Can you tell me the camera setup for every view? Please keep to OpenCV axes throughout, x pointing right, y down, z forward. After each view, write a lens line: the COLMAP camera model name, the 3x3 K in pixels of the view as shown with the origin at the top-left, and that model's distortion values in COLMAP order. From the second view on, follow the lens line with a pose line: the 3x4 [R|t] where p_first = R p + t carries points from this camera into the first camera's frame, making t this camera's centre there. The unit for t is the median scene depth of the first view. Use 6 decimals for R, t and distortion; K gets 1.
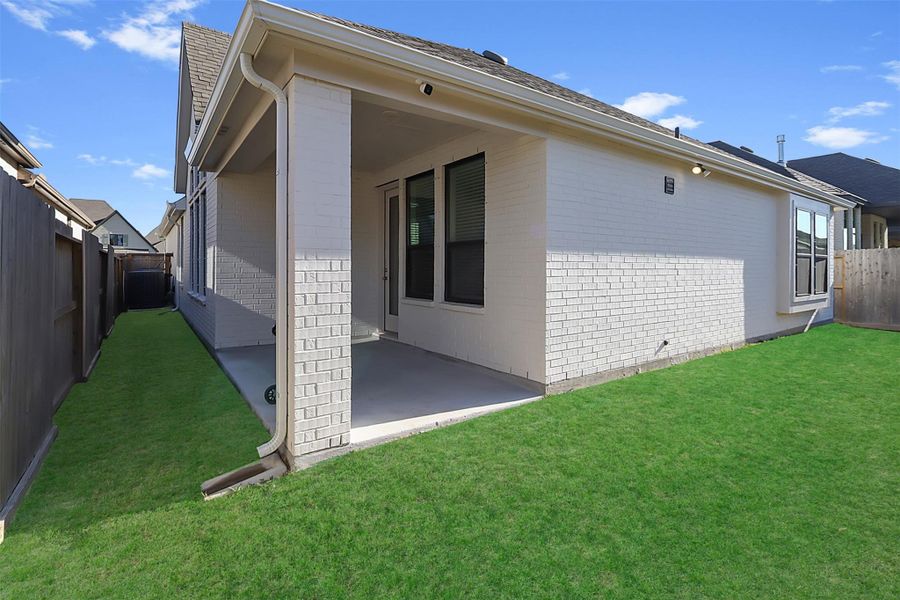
lens RADIAL K [[425.3, 0, 442.9], [0, 425.3, 263.0], [0, 0, 1]] dist [-0.001615, -0.000908]
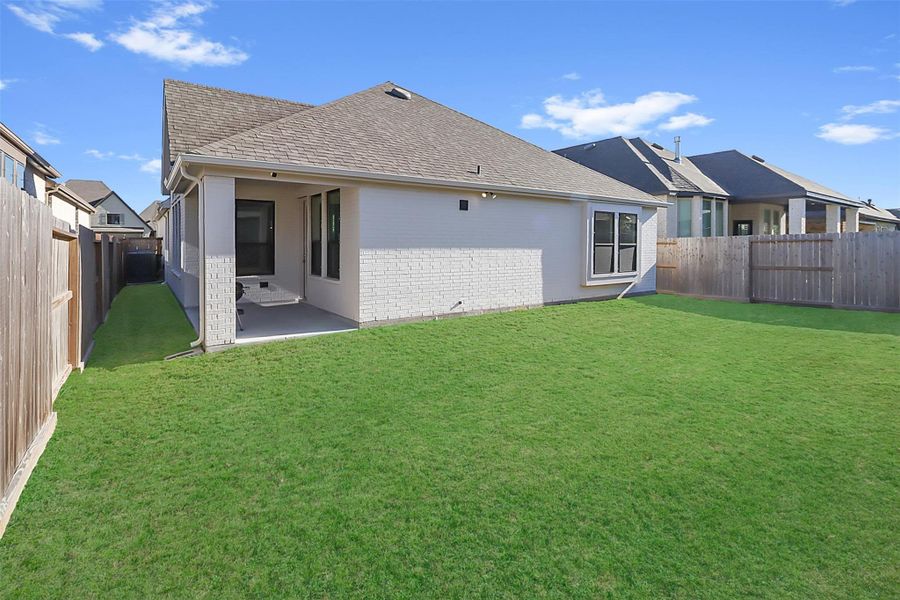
lens RADIAL K [[425.3, 0, 436.0], [0, 425.3, 243.3], [0, 0, 1]] dist [-0.001615, -0.000908]
pose [[0.999890, 0.005382, -0.013822, 0.432428], [-0.005128, 0.999818, 0.018374, -0.064392], [0.013918, -0.018301, 0.999736, -0.588255]]
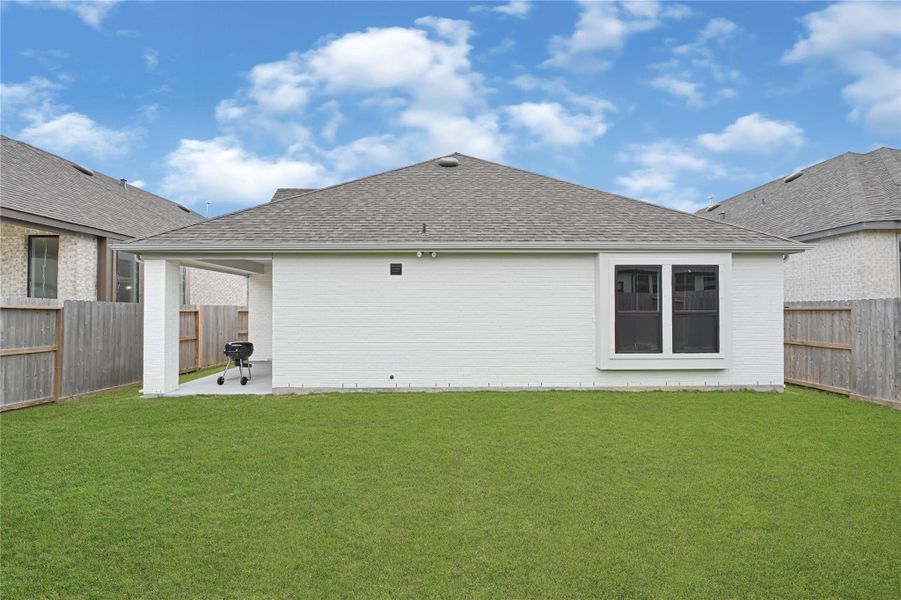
lens RADIAL K [[369.6, 0, 451.2], [0, 369.6, 301.9], [0, 0, 1]] dist [0.001880, 0.001177]
pose [[0.828994, -0.009200, -0.559182, 1.339015], [0.009385, 0.999953, -0.002538, -0.063120], [0.559179, -0.003144, 0.829041, 0.056672]]
